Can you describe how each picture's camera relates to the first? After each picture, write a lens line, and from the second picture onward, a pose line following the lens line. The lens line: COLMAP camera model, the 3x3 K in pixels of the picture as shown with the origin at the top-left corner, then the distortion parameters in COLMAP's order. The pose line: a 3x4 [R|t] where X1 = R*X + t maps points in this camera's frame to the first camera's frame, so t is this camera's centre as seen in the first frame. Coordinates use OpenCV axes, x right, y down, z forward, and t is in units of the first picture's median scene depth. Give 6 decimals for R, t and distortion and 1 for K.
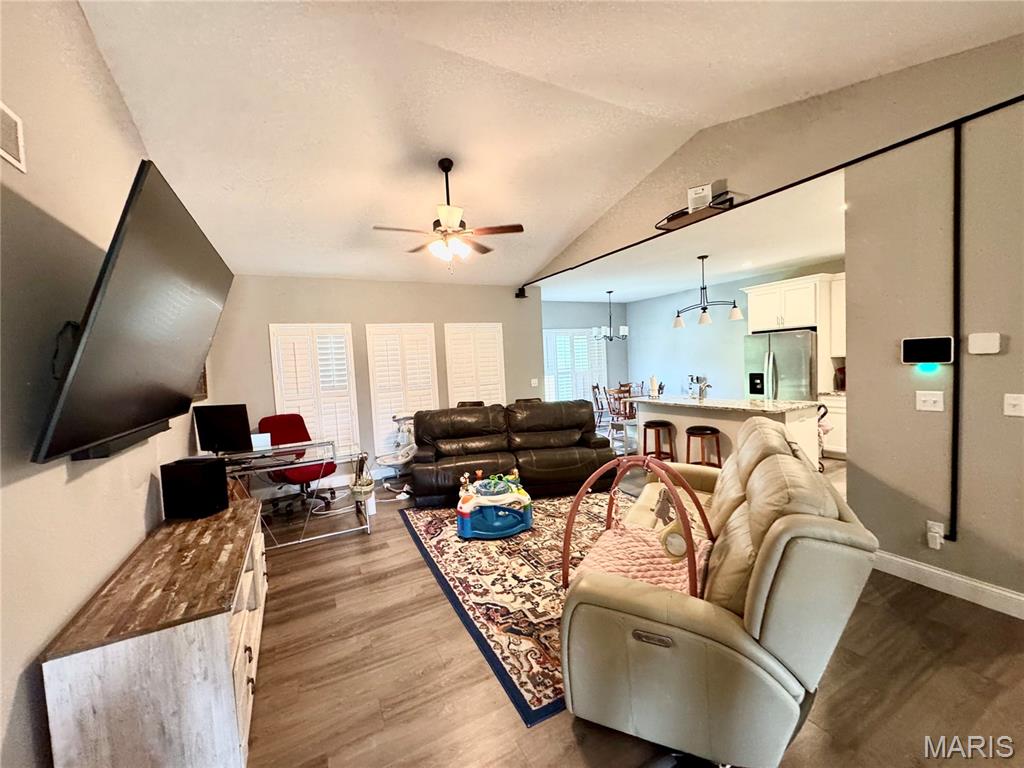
lens RADIAL K [[408.2, 0, 510.6], [0, 408.2, 390.7], [0, 0, 1]] dist [-0.002852, 0.000079]
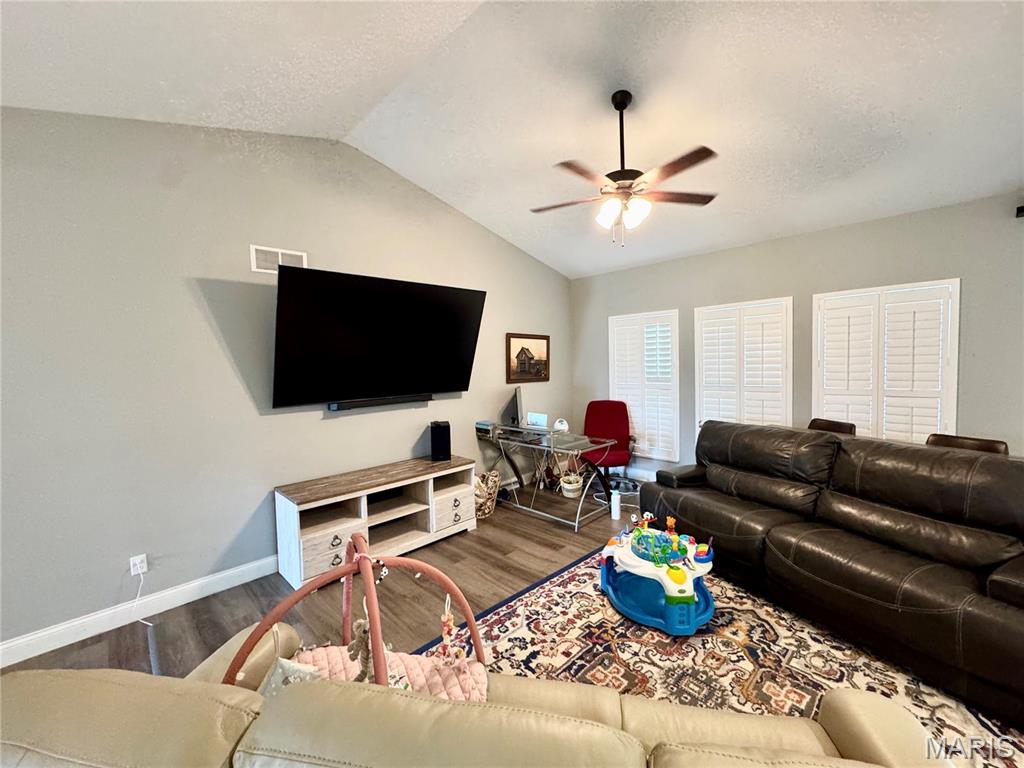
lens RADIAL K [[408.2, 0, 508.3], [0, 408.2, 380.1], [0, 0, 1]] dist [-0.002852, 0.000079]
pose [[0.290256, 0.086730, -0.953011, 0.586382], [-0.051885, 0.995846, 0.074826, -0.092799], [0.955542, 0.027728, 0.293550, 0.620840]]
